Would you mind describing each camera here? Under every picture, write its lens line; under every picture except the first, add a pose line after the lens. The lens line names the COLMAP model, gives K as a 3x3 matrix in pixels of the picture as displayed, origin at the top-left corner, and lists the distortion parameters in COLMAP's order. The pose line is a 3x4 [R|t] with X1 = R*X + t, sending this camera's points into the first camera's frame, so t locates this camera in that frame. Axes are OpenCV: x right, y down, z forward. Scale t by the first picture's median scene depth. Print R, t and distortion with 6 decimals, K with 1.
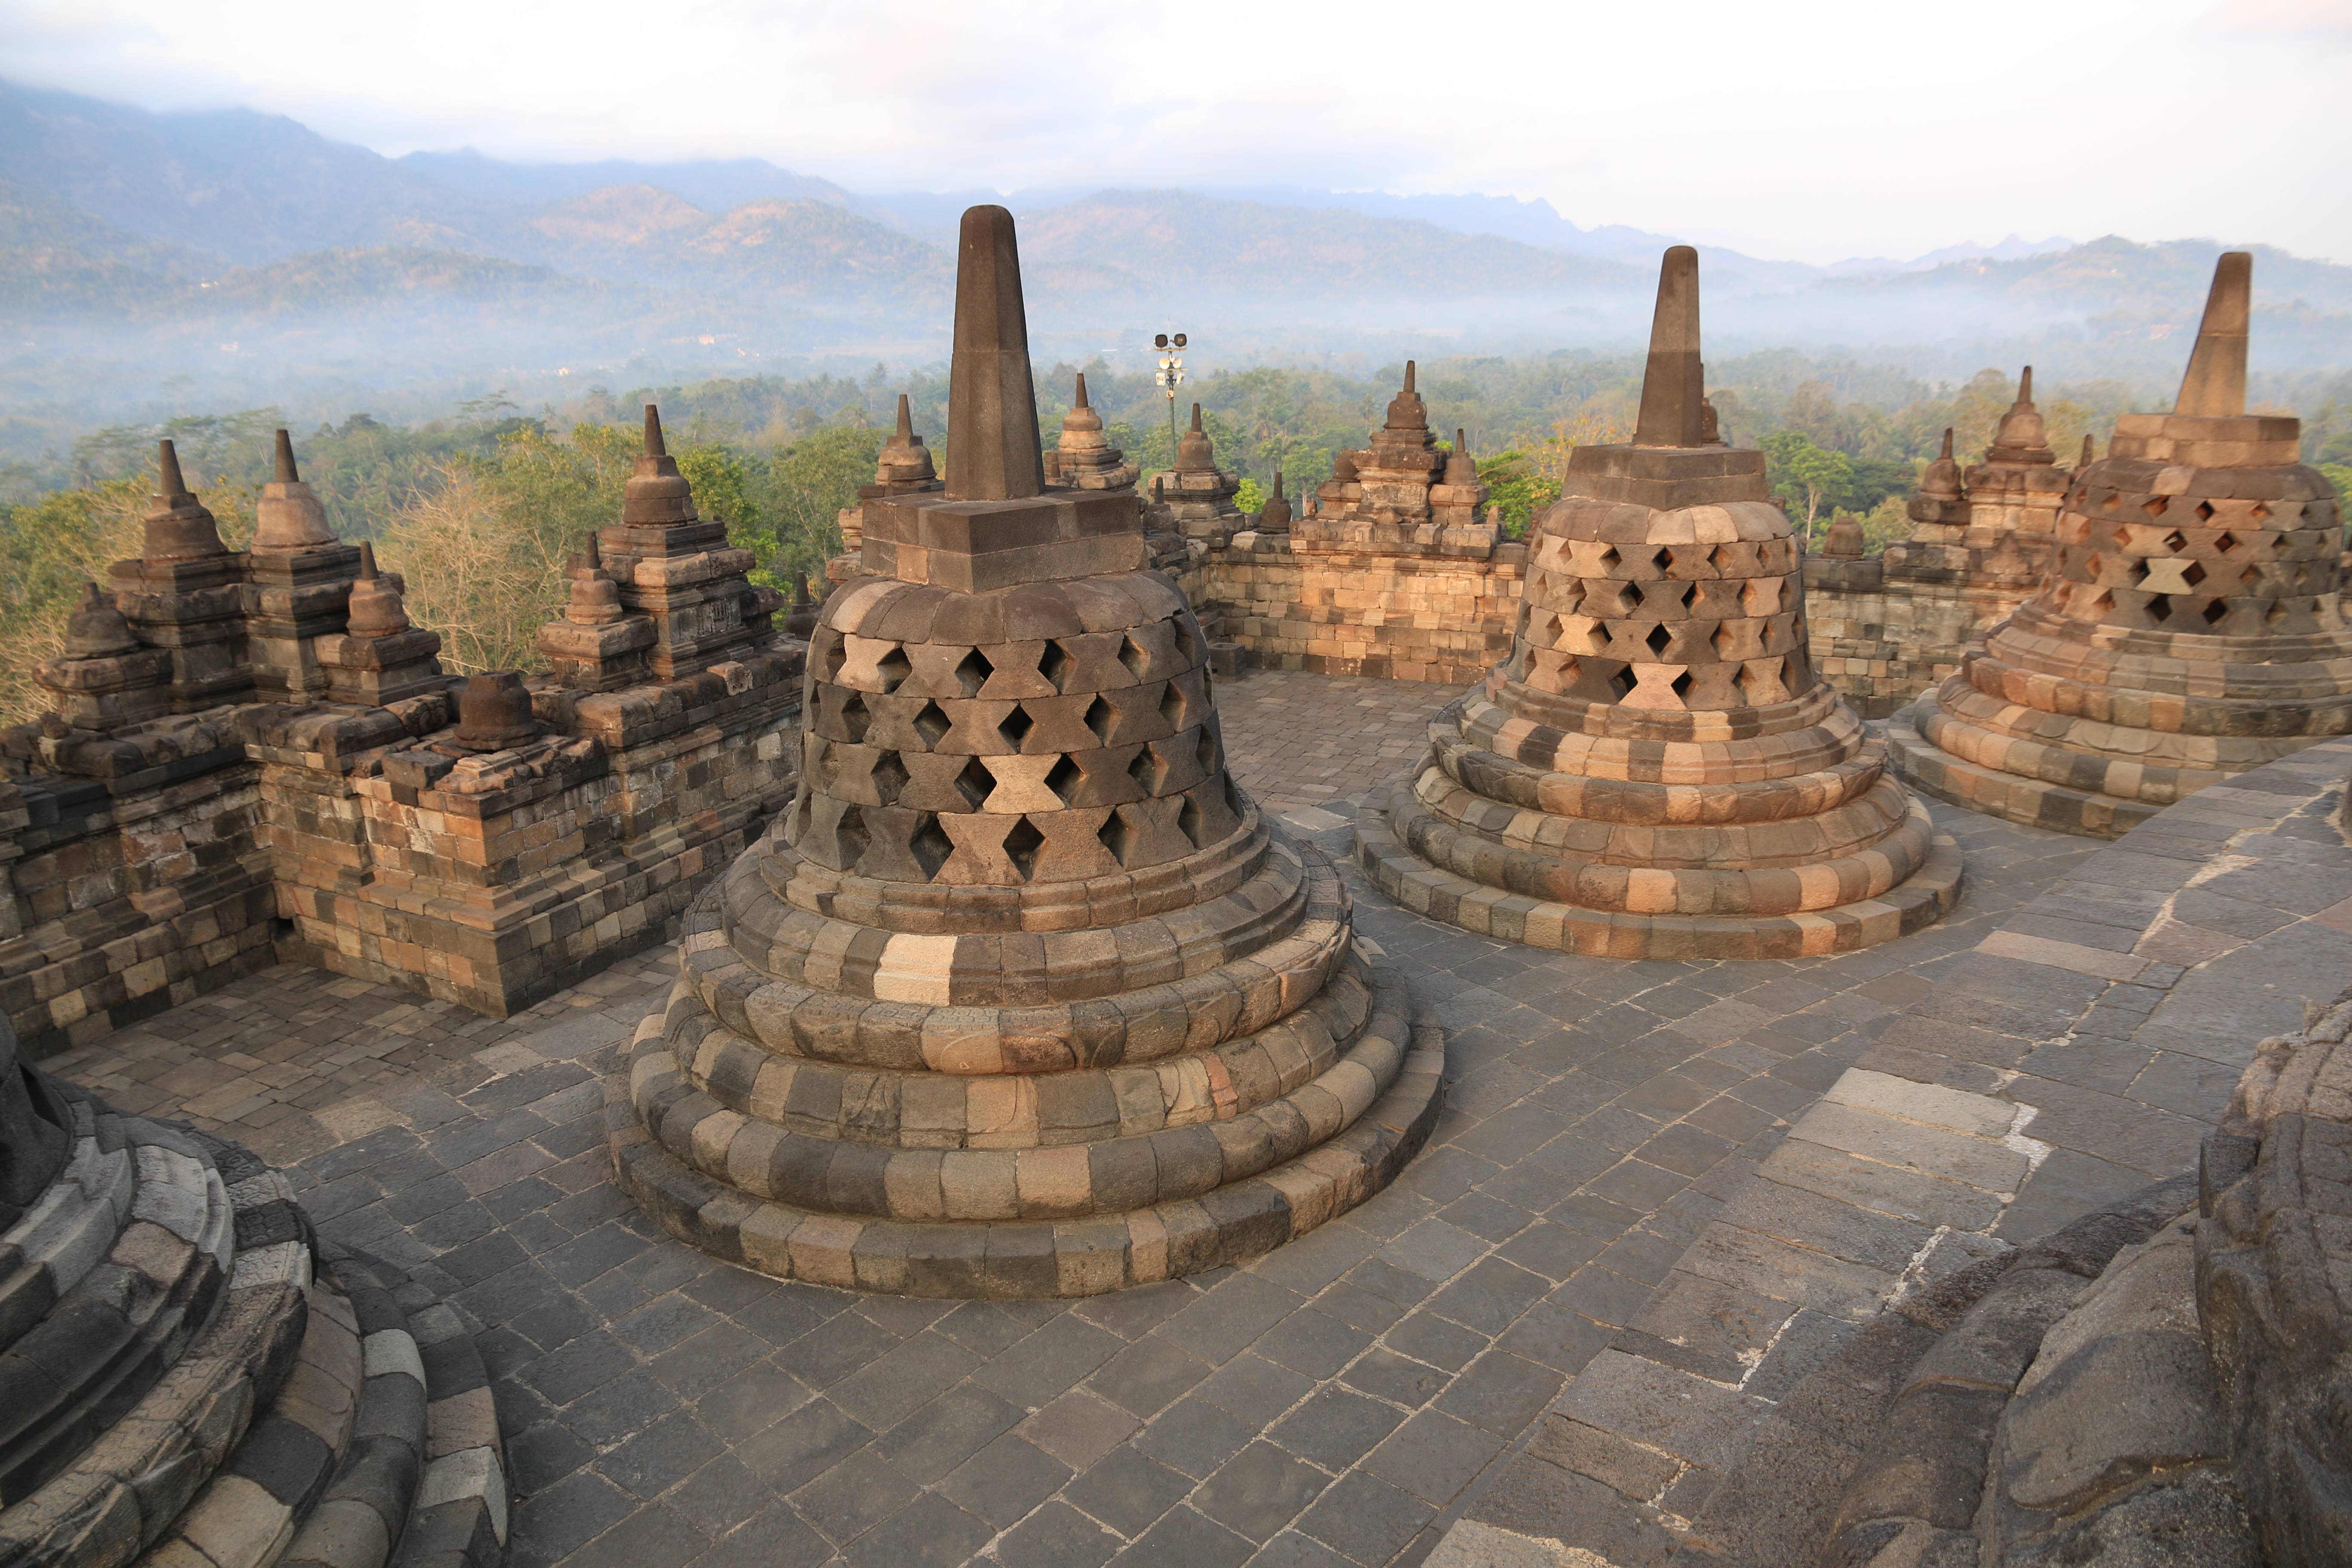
lens RADIAL K [[1588.1, 0, 1176.0], [0, 1588.1, 784.0], [0, 0, 1]] dist [-0.130674, 0.082088]
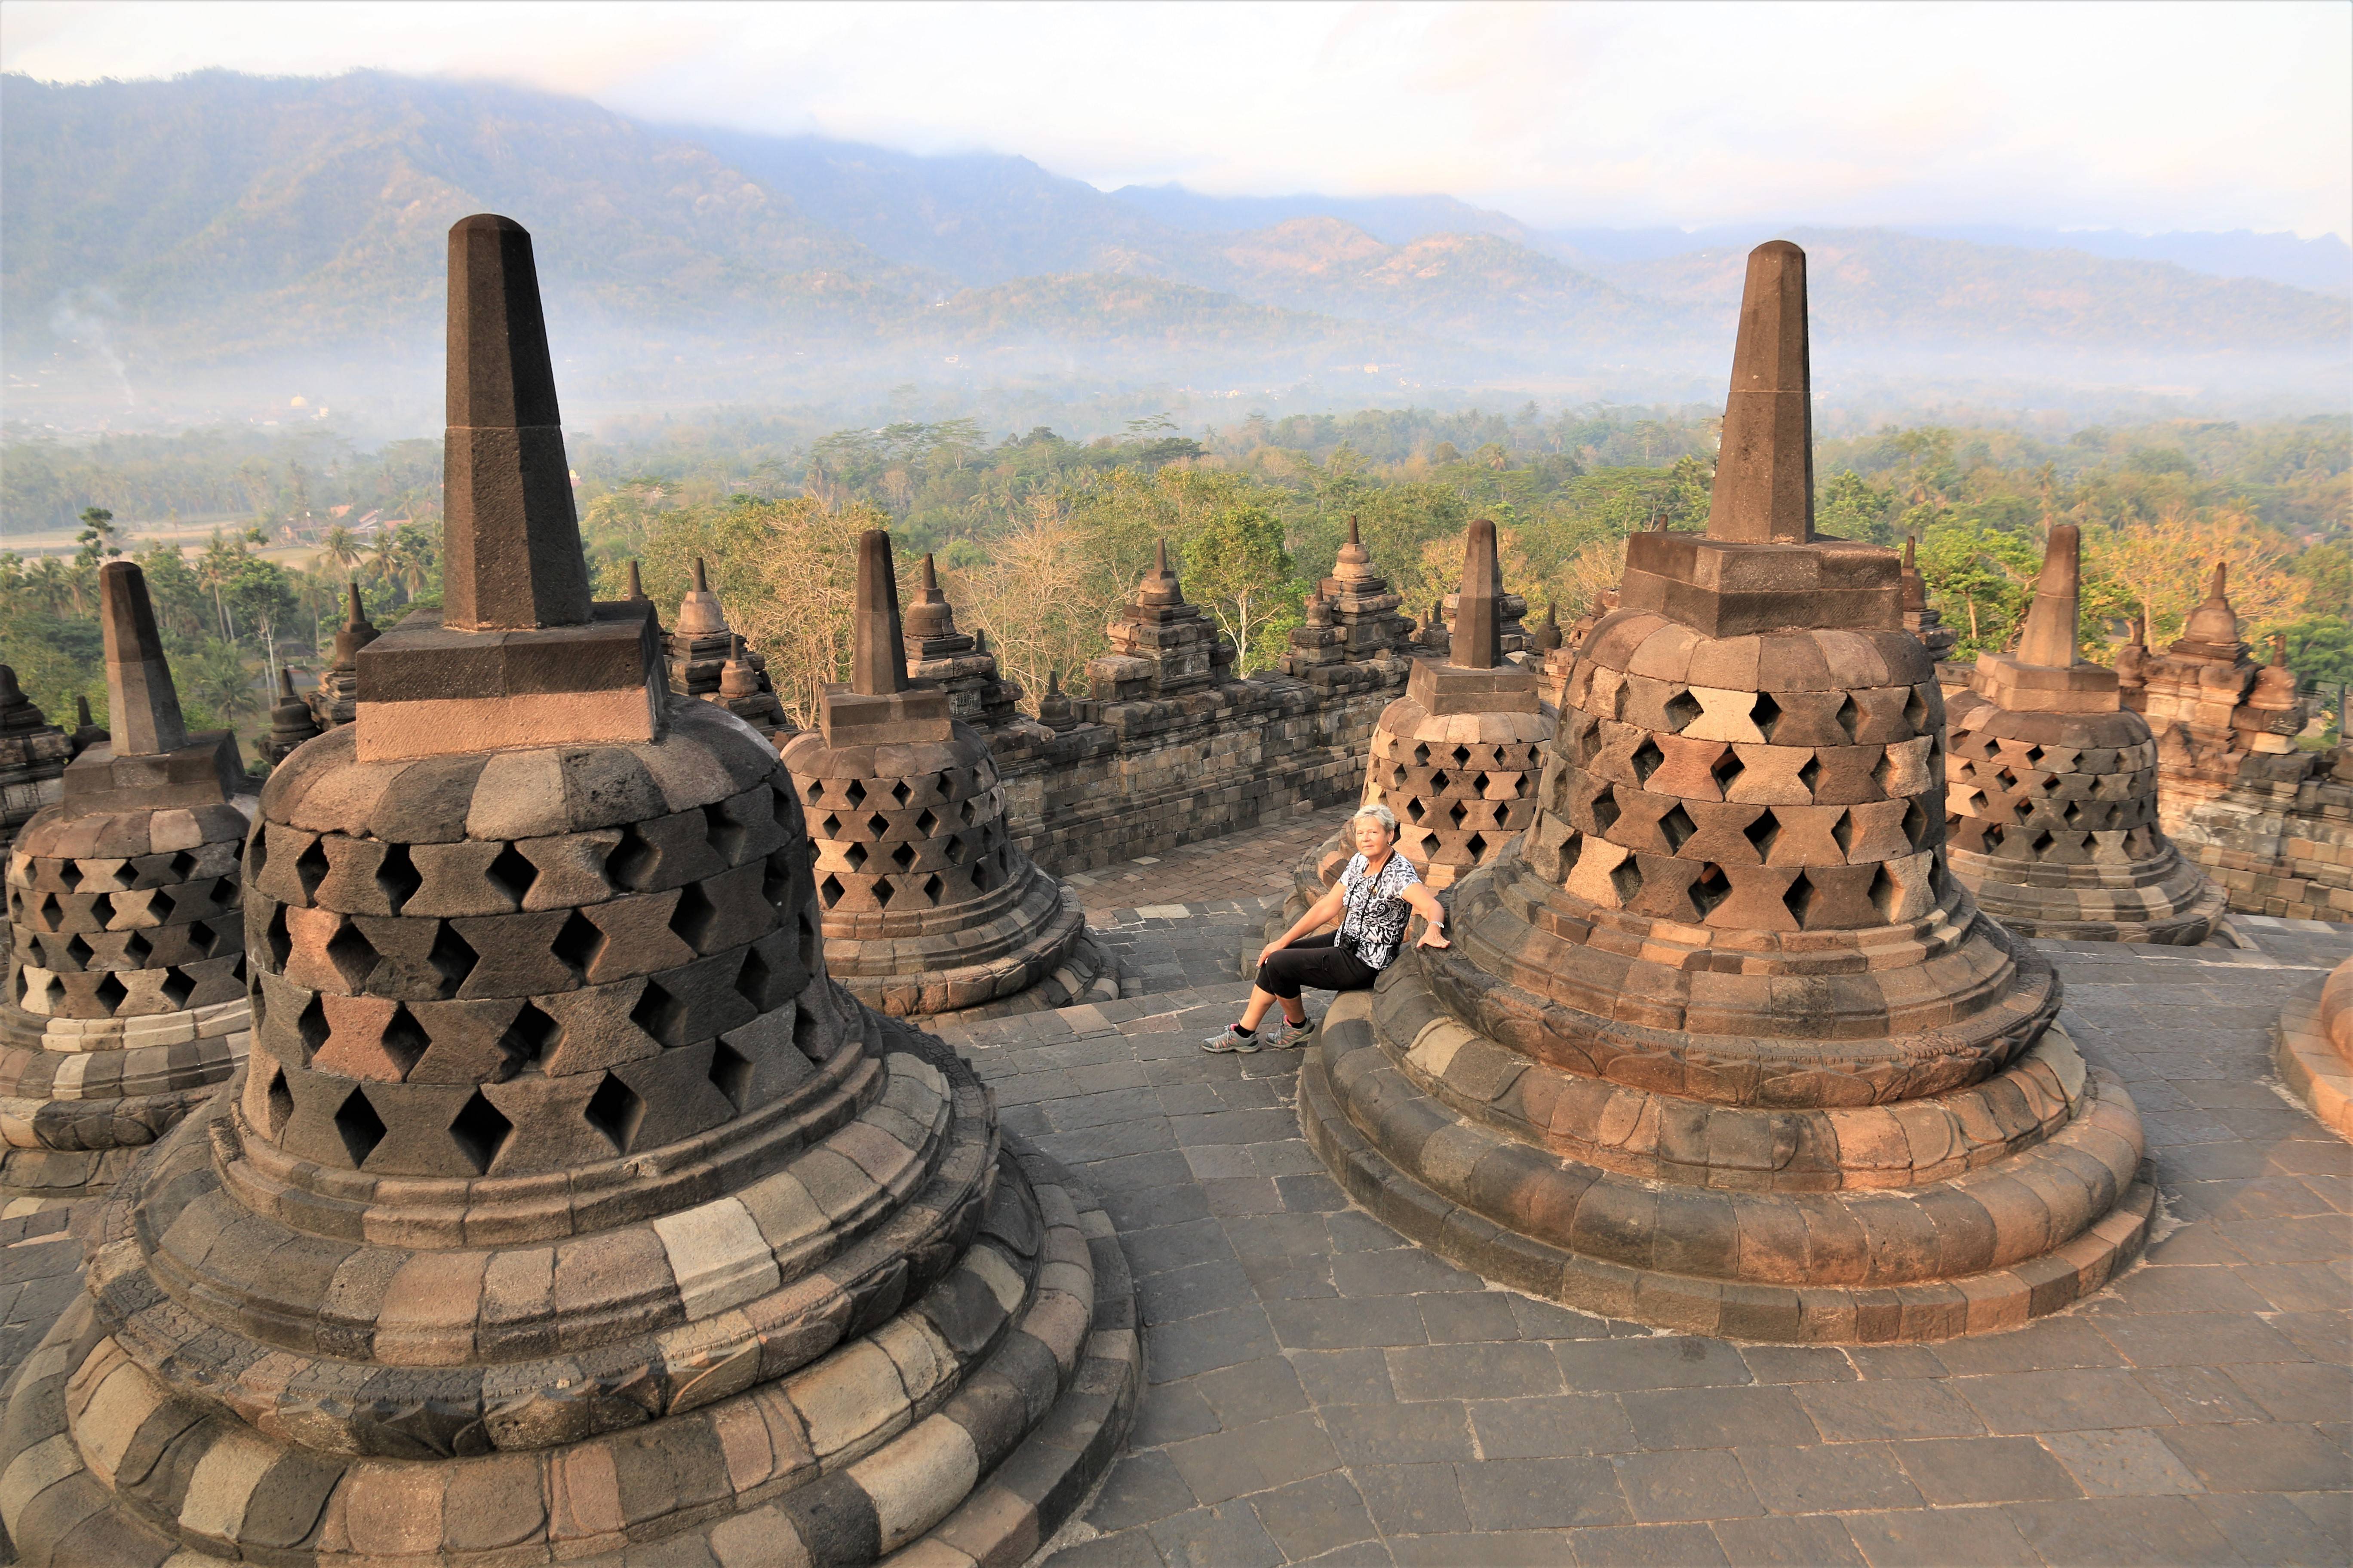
lens RADIAL K [[1588.7, 0, 1176.5], [0, 1588.7, 784.0], [0, 0, 1]] dist [-0.130674, 0.082088]
pose [[0.919727, 0.115528, -0.375175, 0.316452], [-0.123210, 0.992374, 0.003538, -0.046079], [0.372723, 0.042971, 0.926947, -0.184291]]
